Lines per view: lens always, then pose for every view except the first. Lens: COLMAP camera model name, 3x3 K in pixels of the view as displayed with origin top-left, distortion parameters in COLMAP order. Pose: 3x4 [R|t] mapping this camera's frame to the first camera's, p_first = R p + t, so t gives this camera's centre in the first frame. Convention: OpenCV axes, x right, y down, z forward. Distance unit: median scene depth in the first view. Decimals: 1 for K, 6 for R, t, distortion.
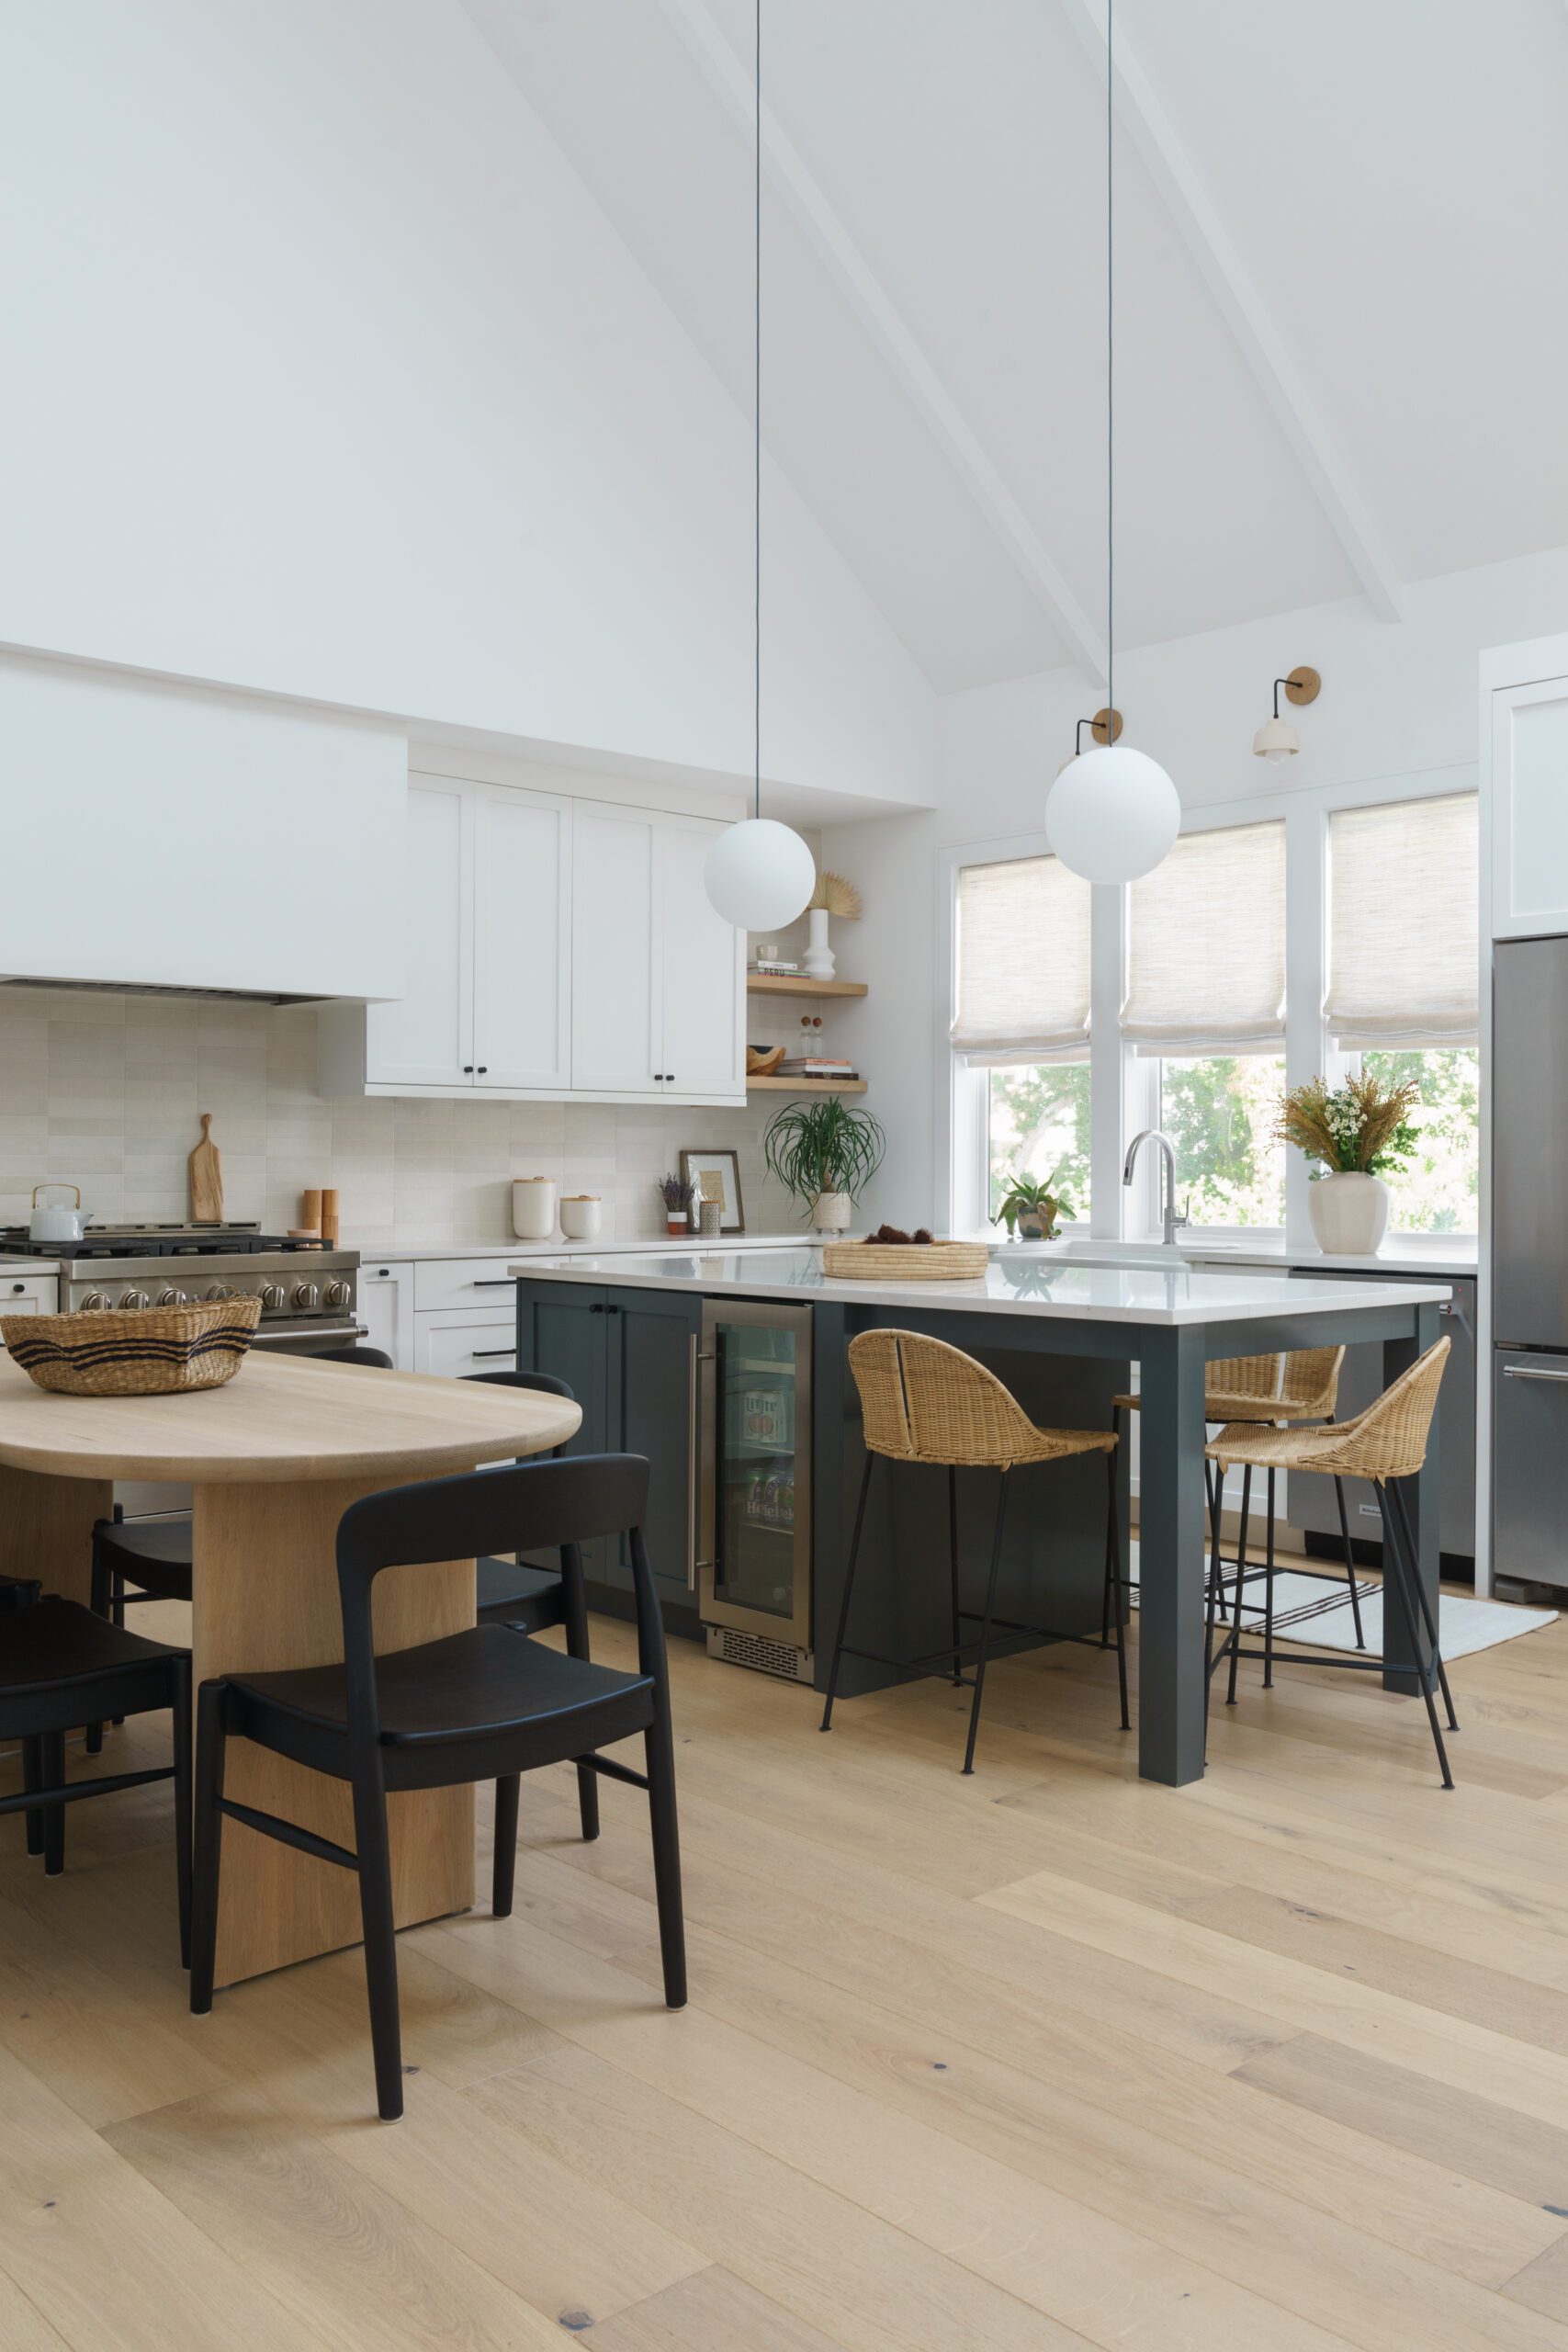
lens RADIAL K [[1917.0, 0, 782.7], [0, 1917.0, 1144.6], [0, 0, 1]] dist [0.008139, 0.003248]
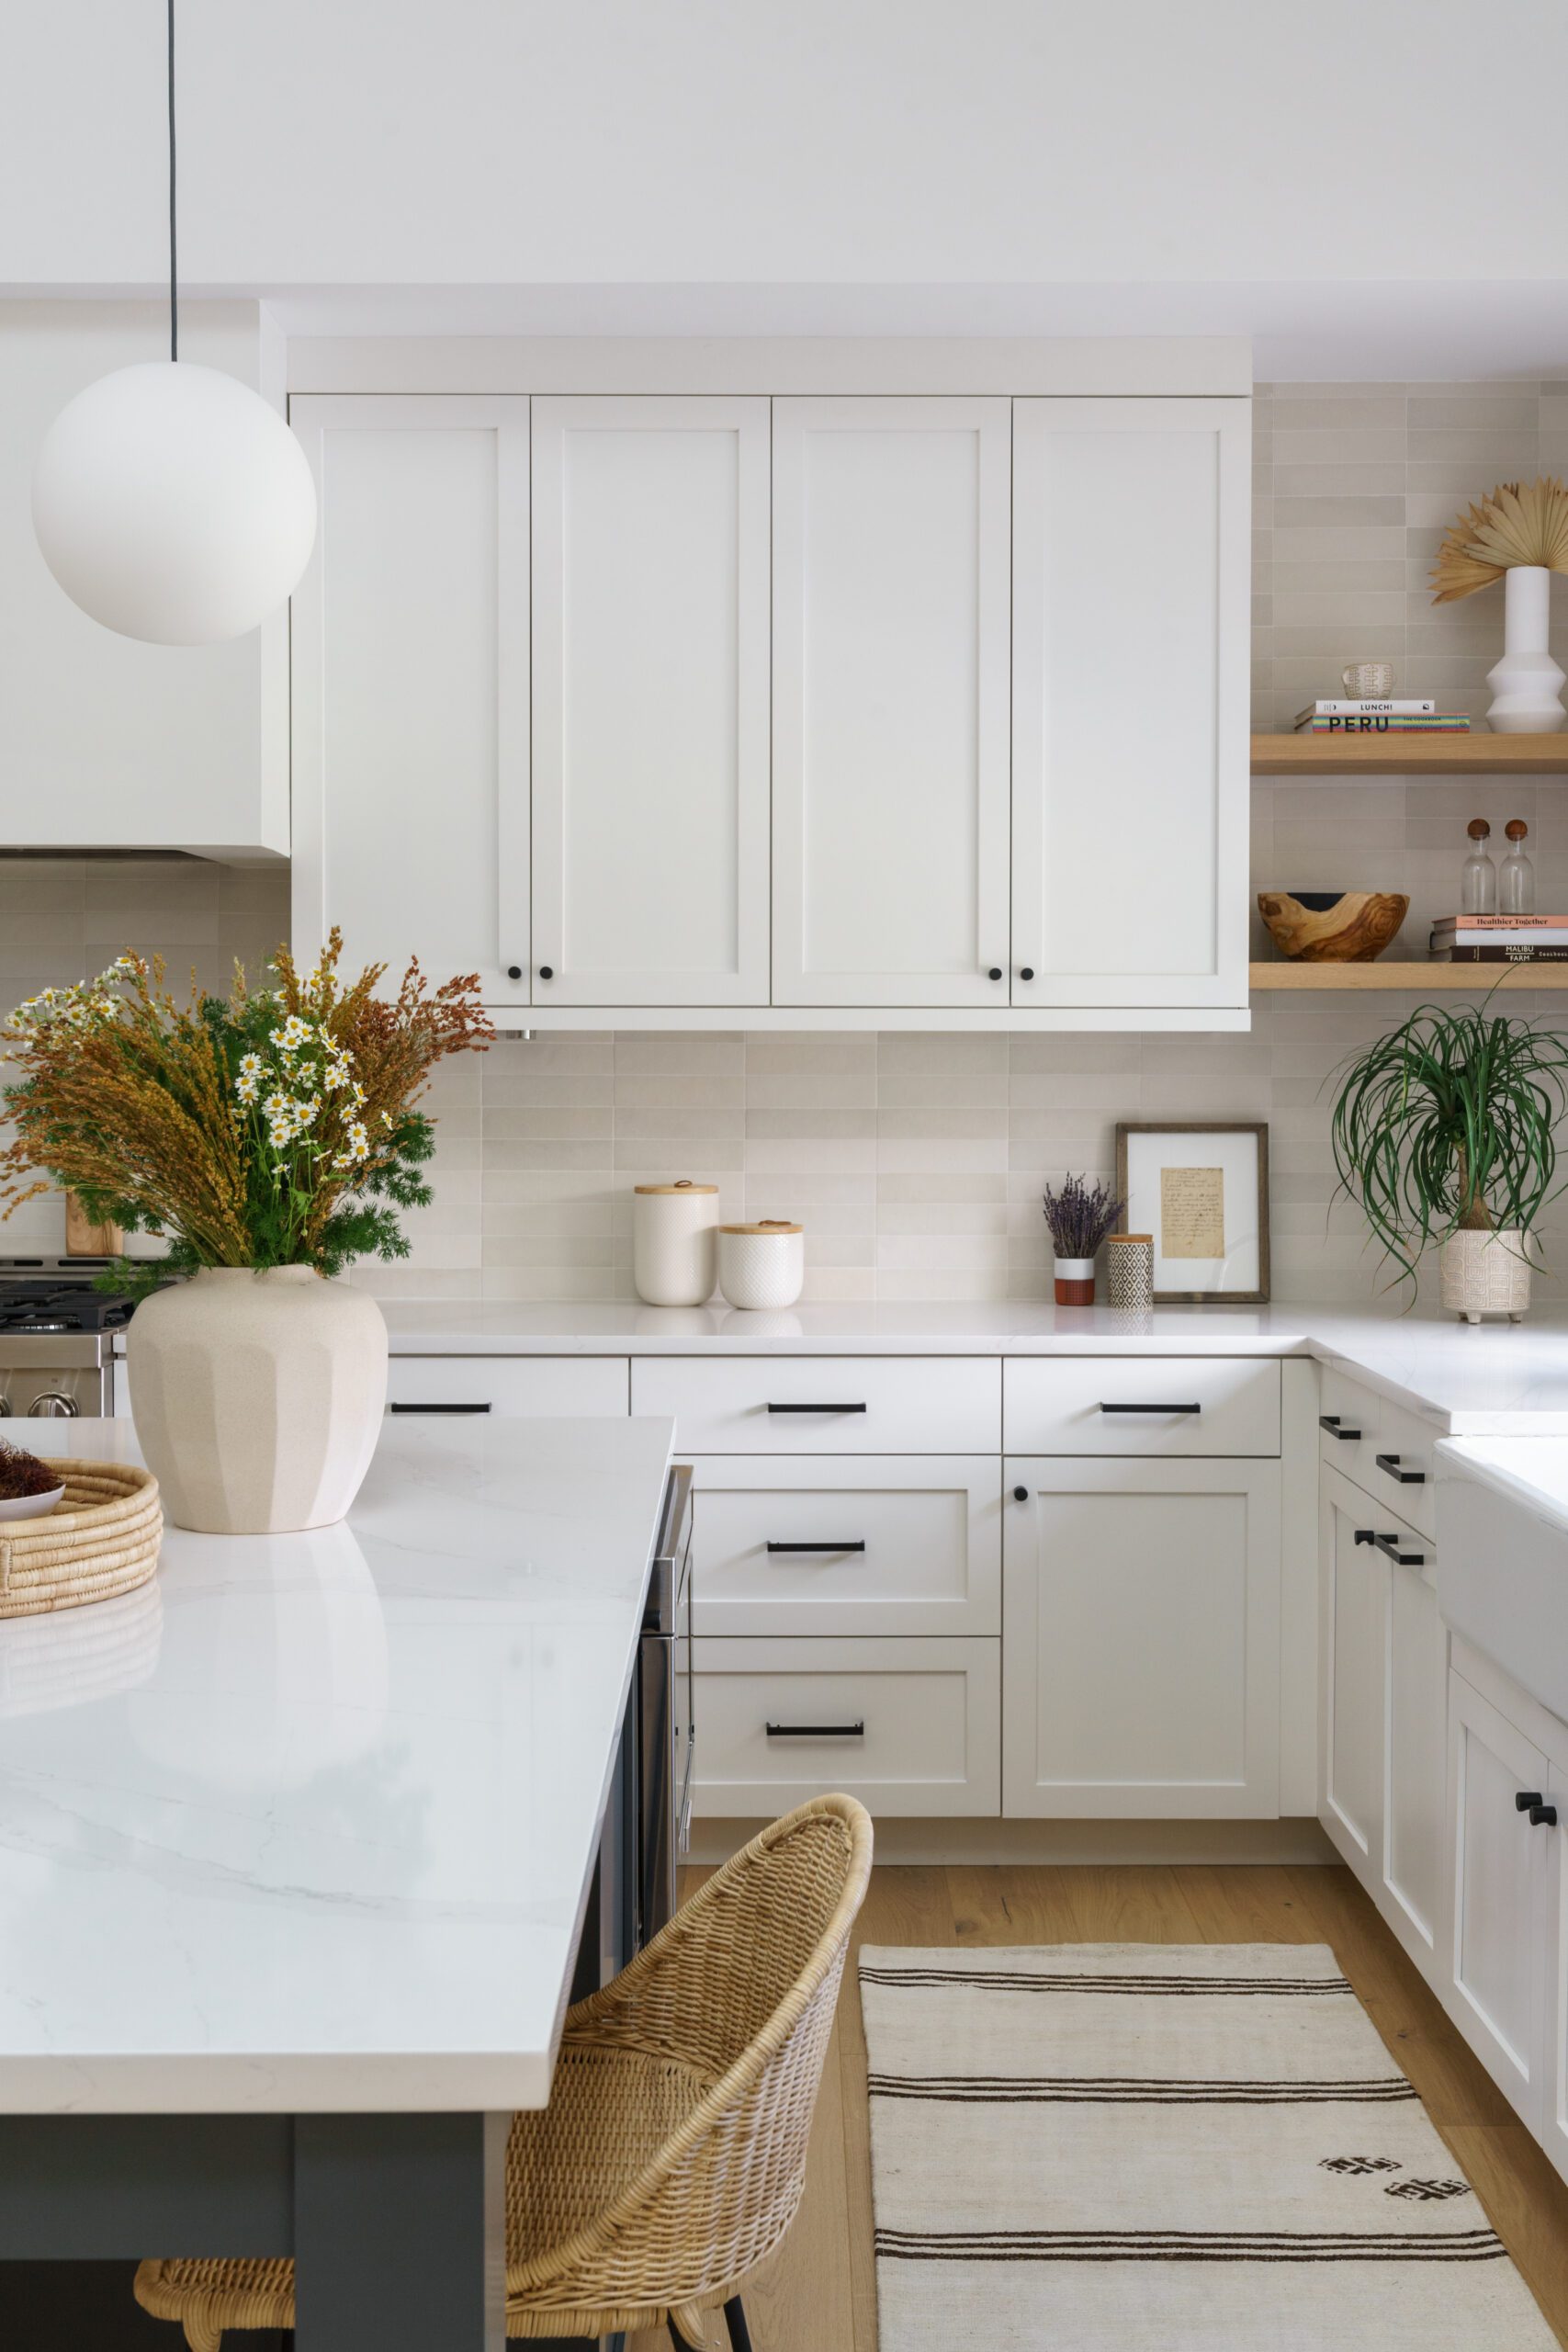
lens RADIAL K [[2861.6, 0, 839.4], [0, 2861.6, 1145.6], [0, 0, 1]] dist [0.003215, 0.054722]
pose [[0.743083, 0.016111, -0.669005, 0.507324], [0.005672, 0.999523, 0.030370, -0.019472], [0.669175, -0.026363, 0.742637, 0.619394]]
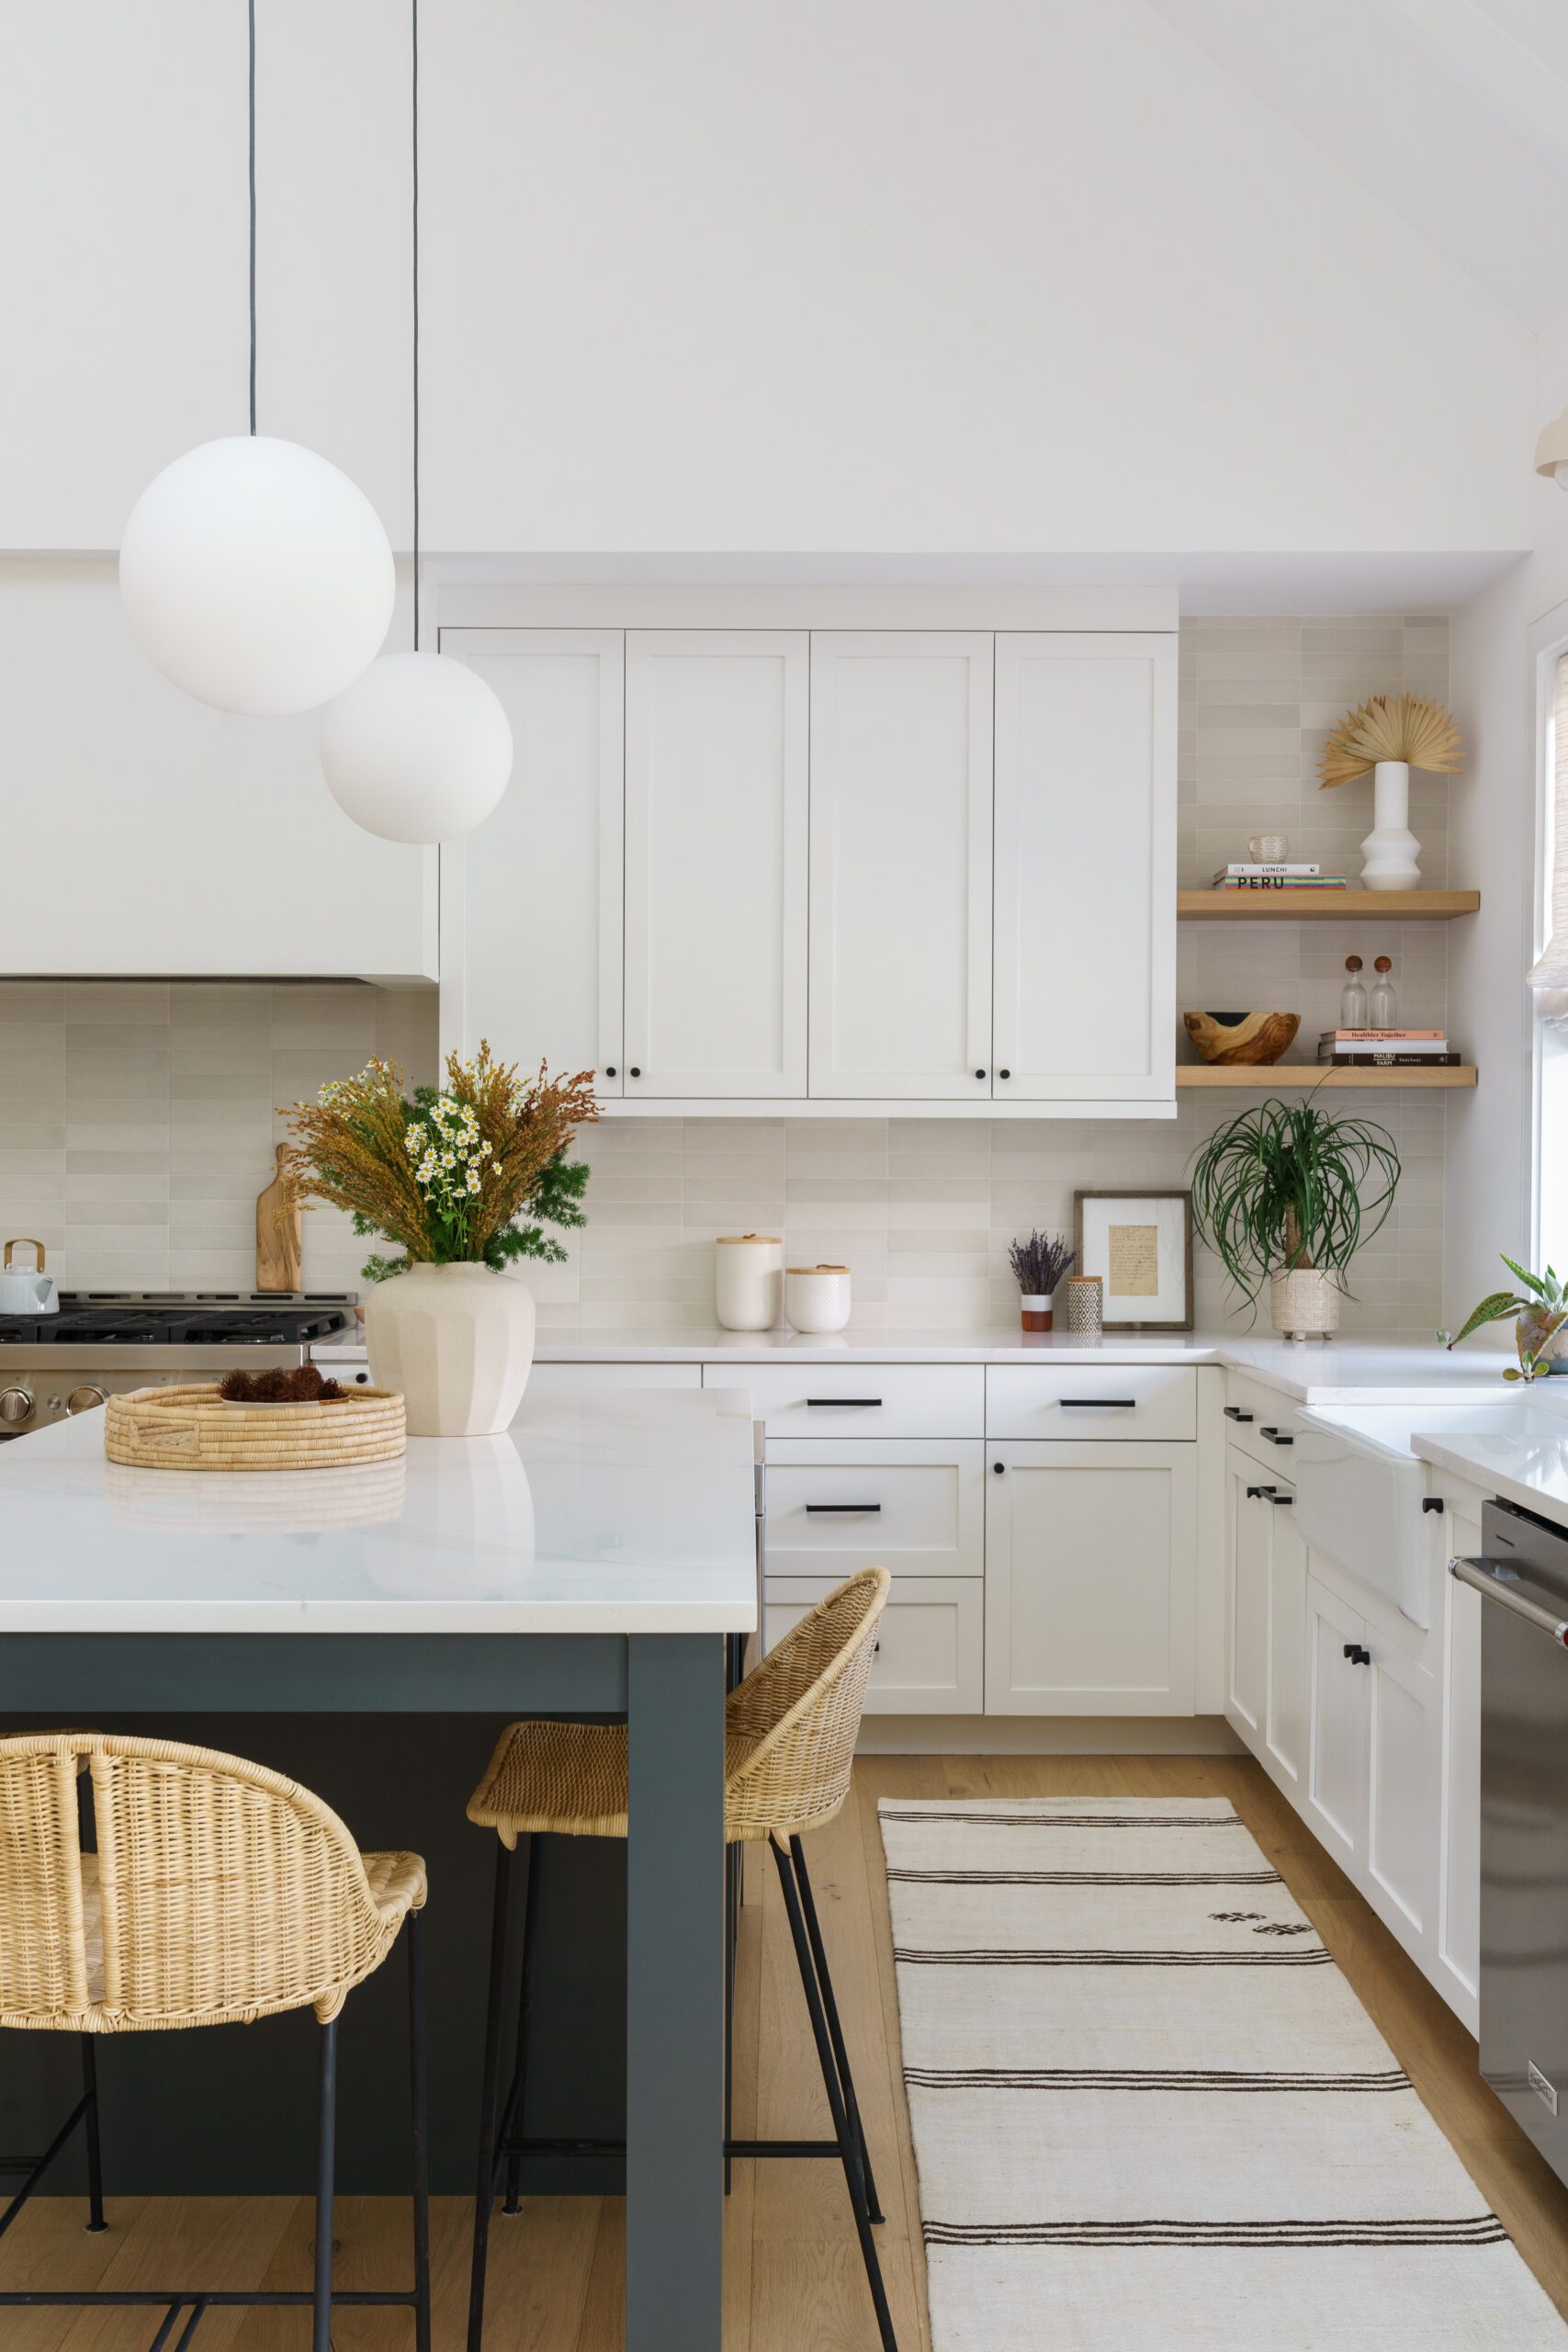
lens RADIAL K [[2814.2, 0, 833.9], [0, 2814.2, 1223.9], [0, 0, 1]] dist [0.007913, -0.005690]
pose [[0.744374, 0.011141, -0.667670, 0.674042], [0.002920, 0.999797, 0.019939, -0.006992], [0.667757, -0.016792, 0.744190, 0.413599]]
